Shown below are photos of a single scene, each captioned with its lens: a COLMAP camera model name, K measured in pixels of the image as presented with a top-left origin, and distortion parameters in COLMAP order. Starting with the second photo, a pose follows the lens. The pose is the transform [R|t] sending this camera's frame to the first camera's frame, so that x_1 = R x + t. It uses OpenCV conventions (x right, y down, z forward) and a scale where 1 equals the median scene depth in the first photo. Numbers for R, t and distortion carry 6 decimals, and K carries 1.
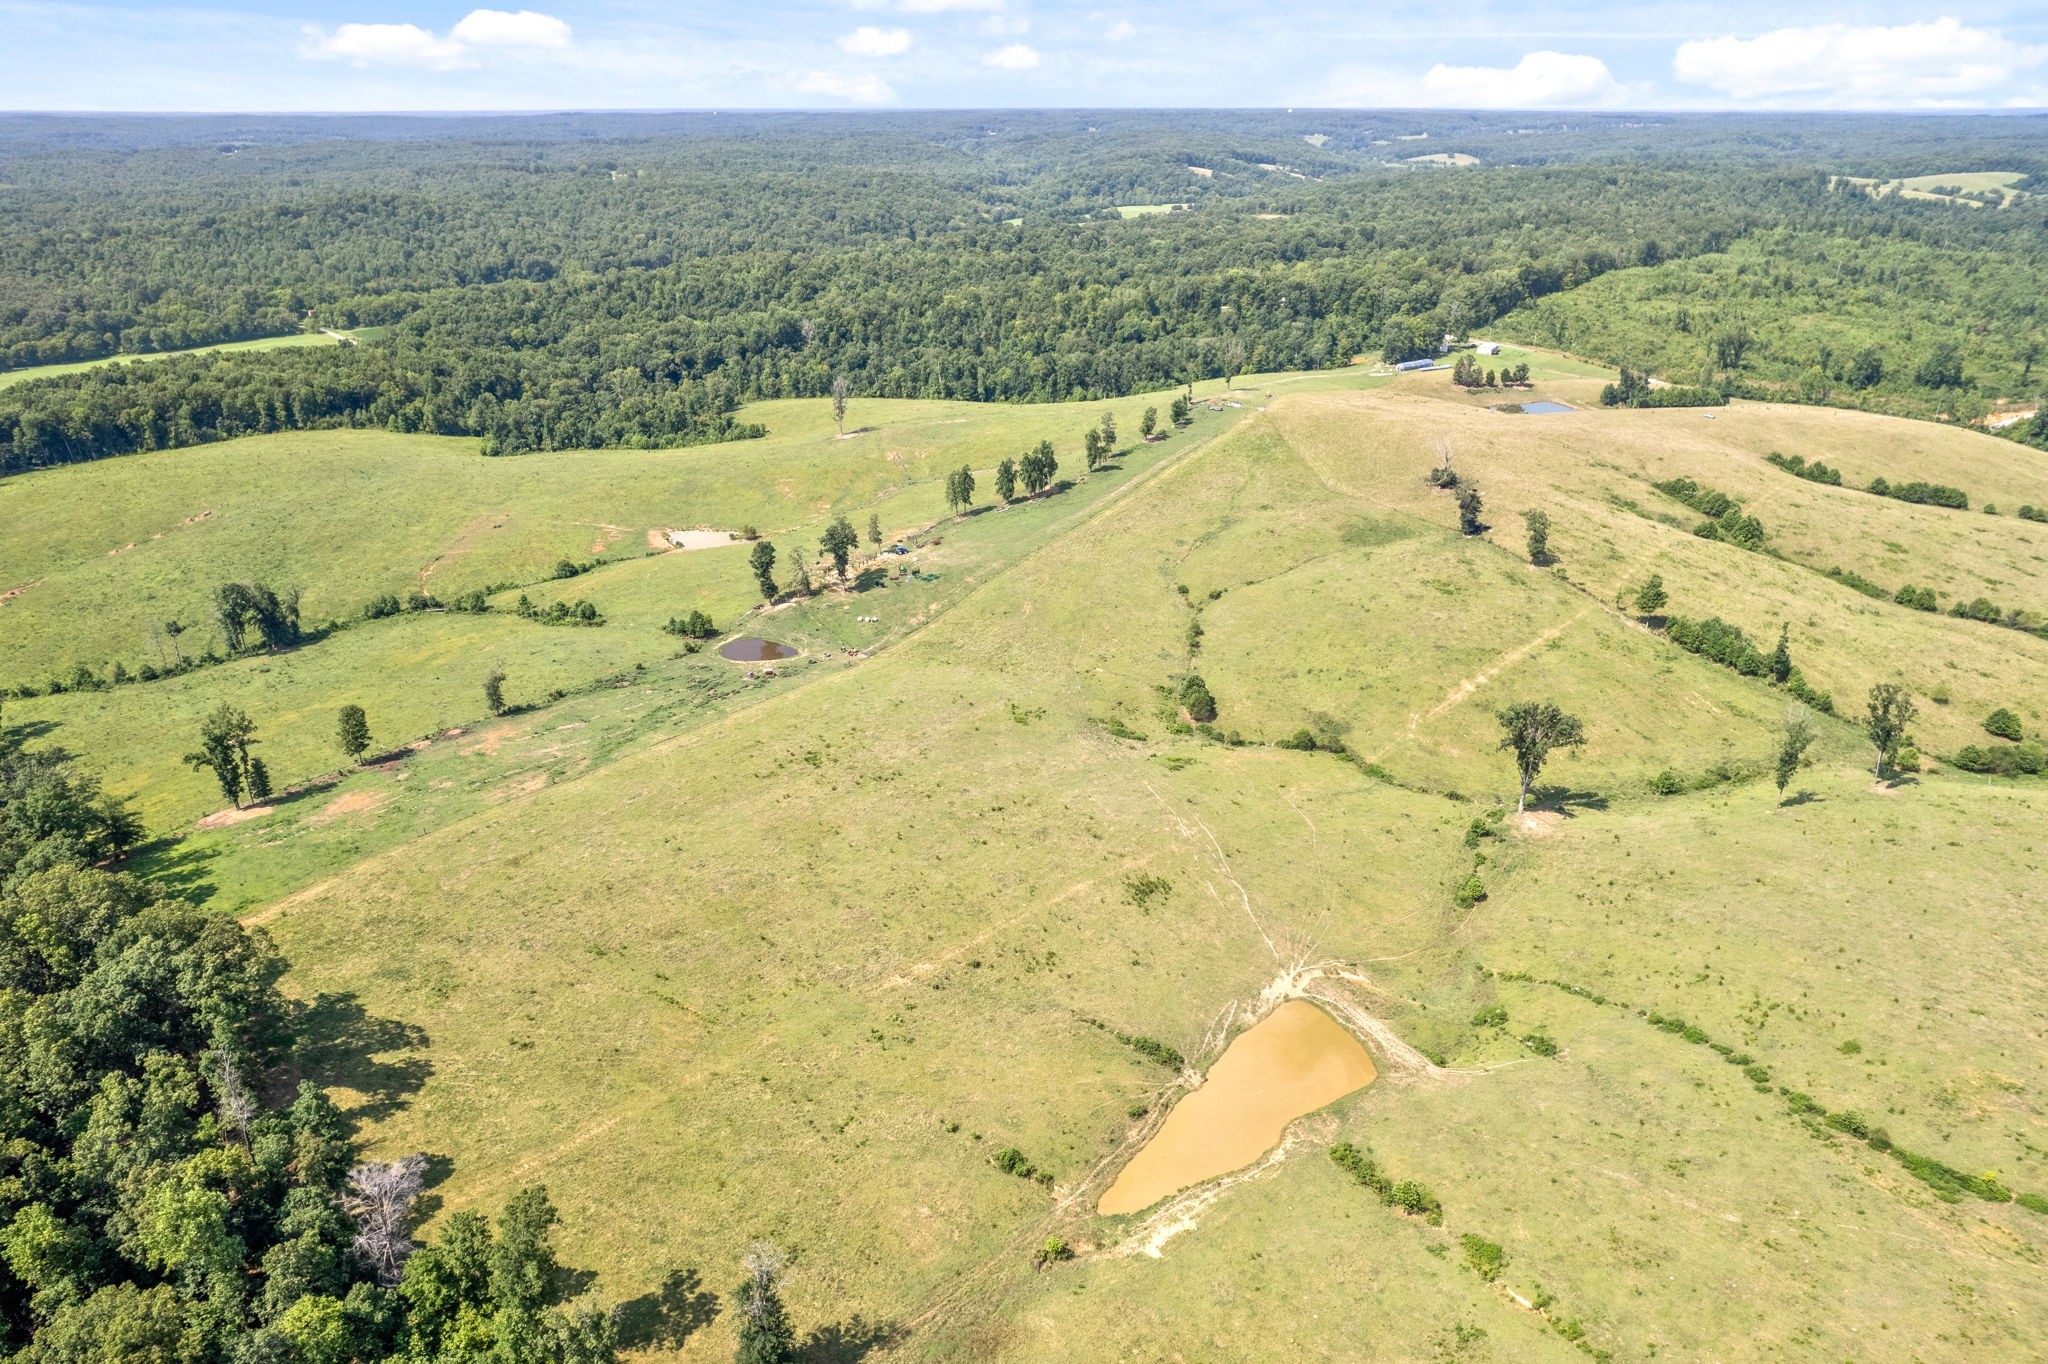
lens RADIAL K [[1355.6, 0, 1024.0], [0, 1355.6, 682.0], [0, 0, 1]] dist [-0.111722, 0.101992]
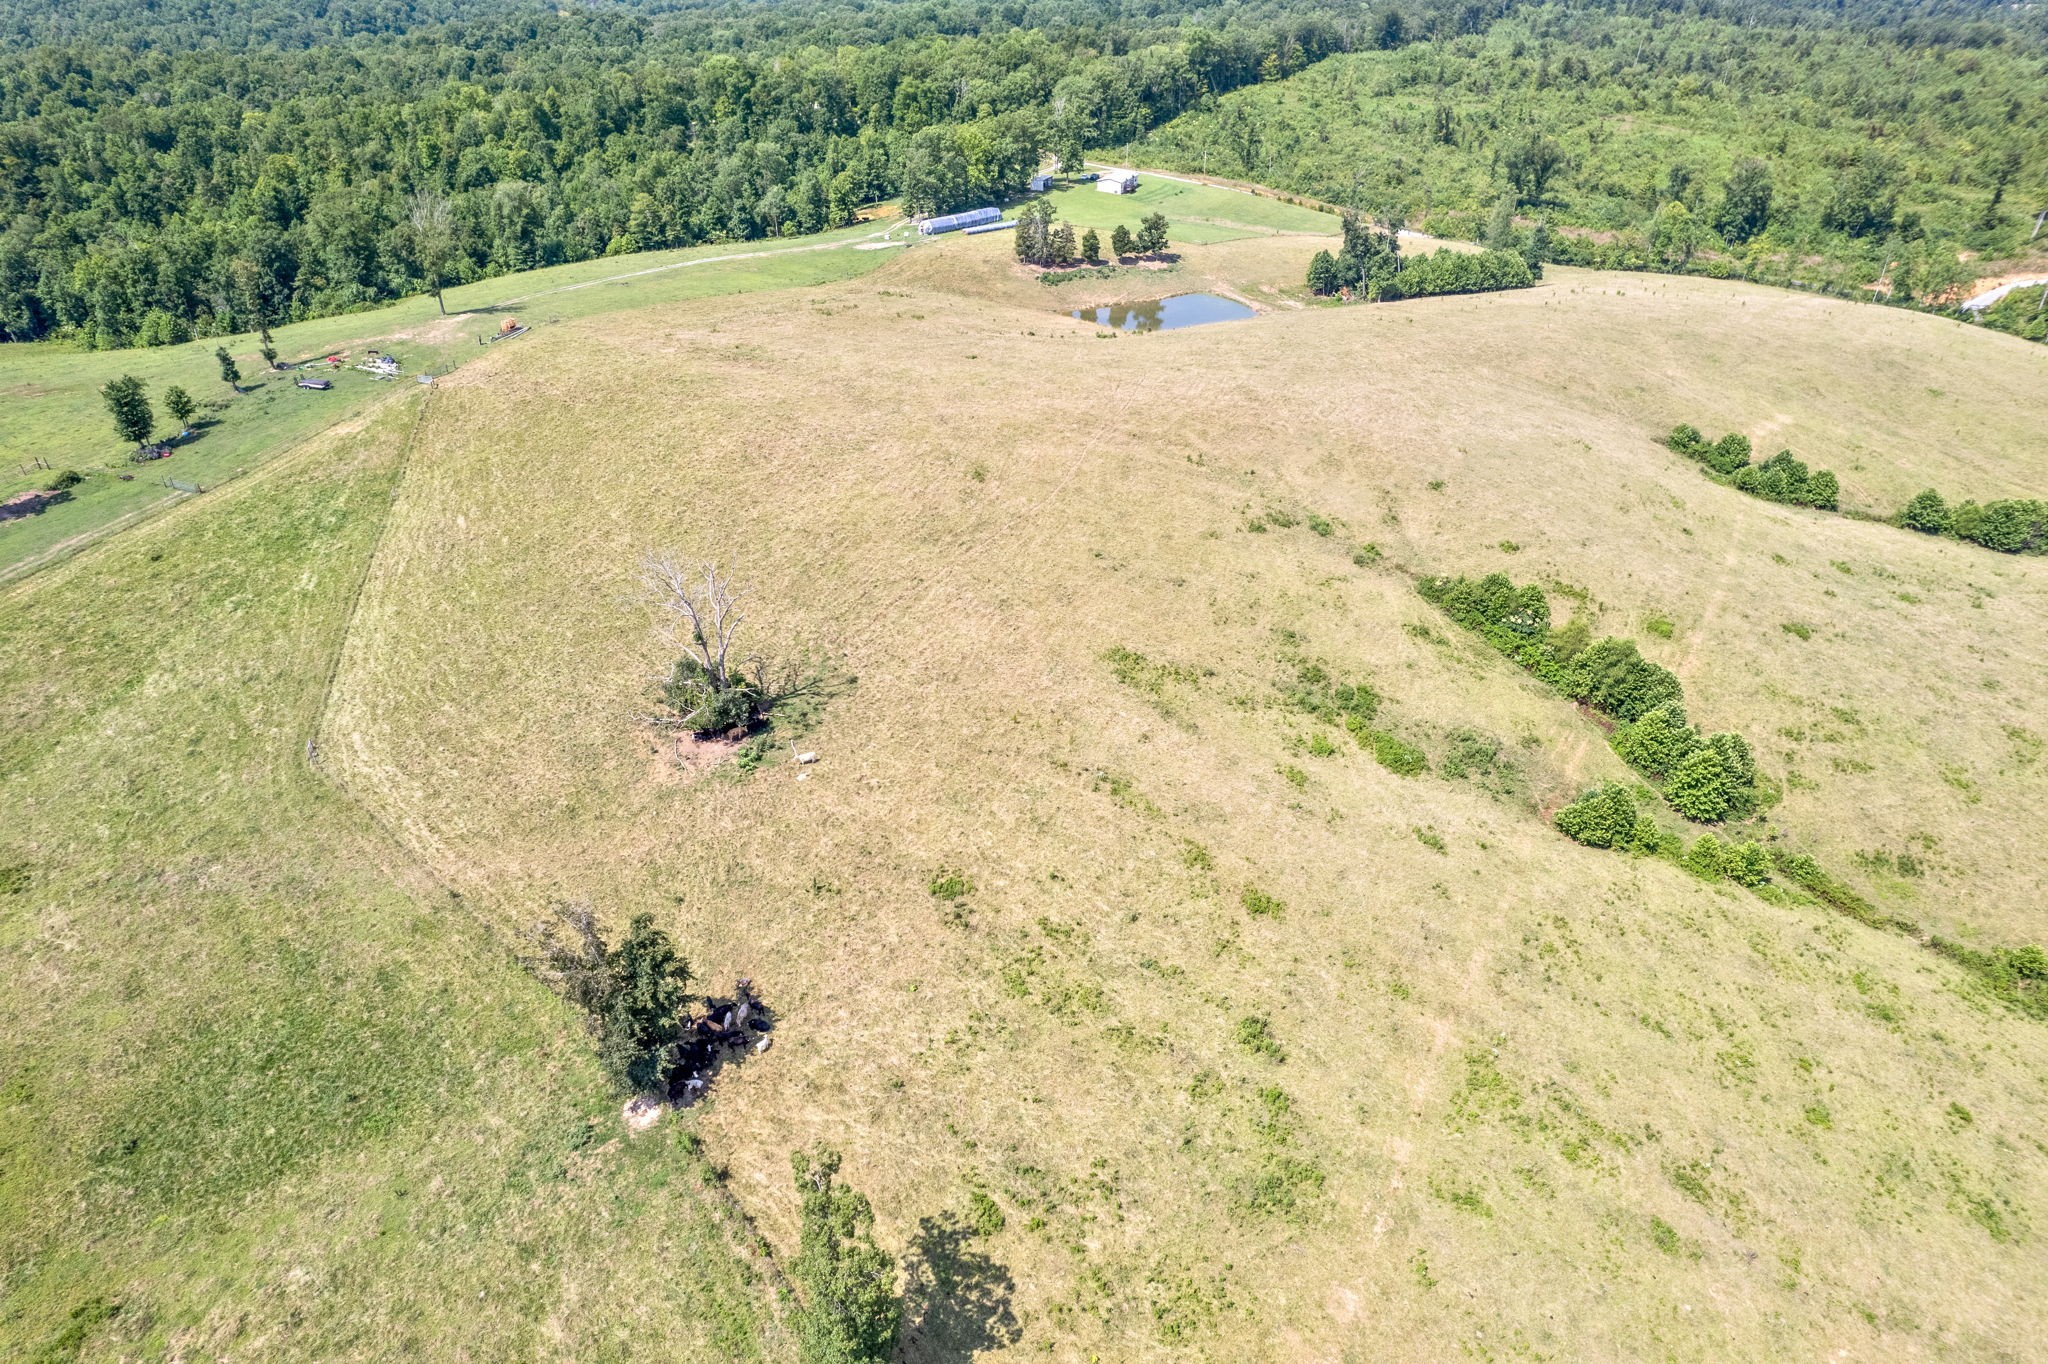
lens RADIAL K [[1311.4, 0, 1029.3], [0, 1311.4, 696.0], [0, 0, 1]] dist [-0.086984, 0.084075]
pose [[0.984120, -0.081569, 0.157653, 0.205071], [0.059414, 0.988302, 0.140461, -0.113918], [-0.167266, -0.128864, 0.977454, 0.440318]]
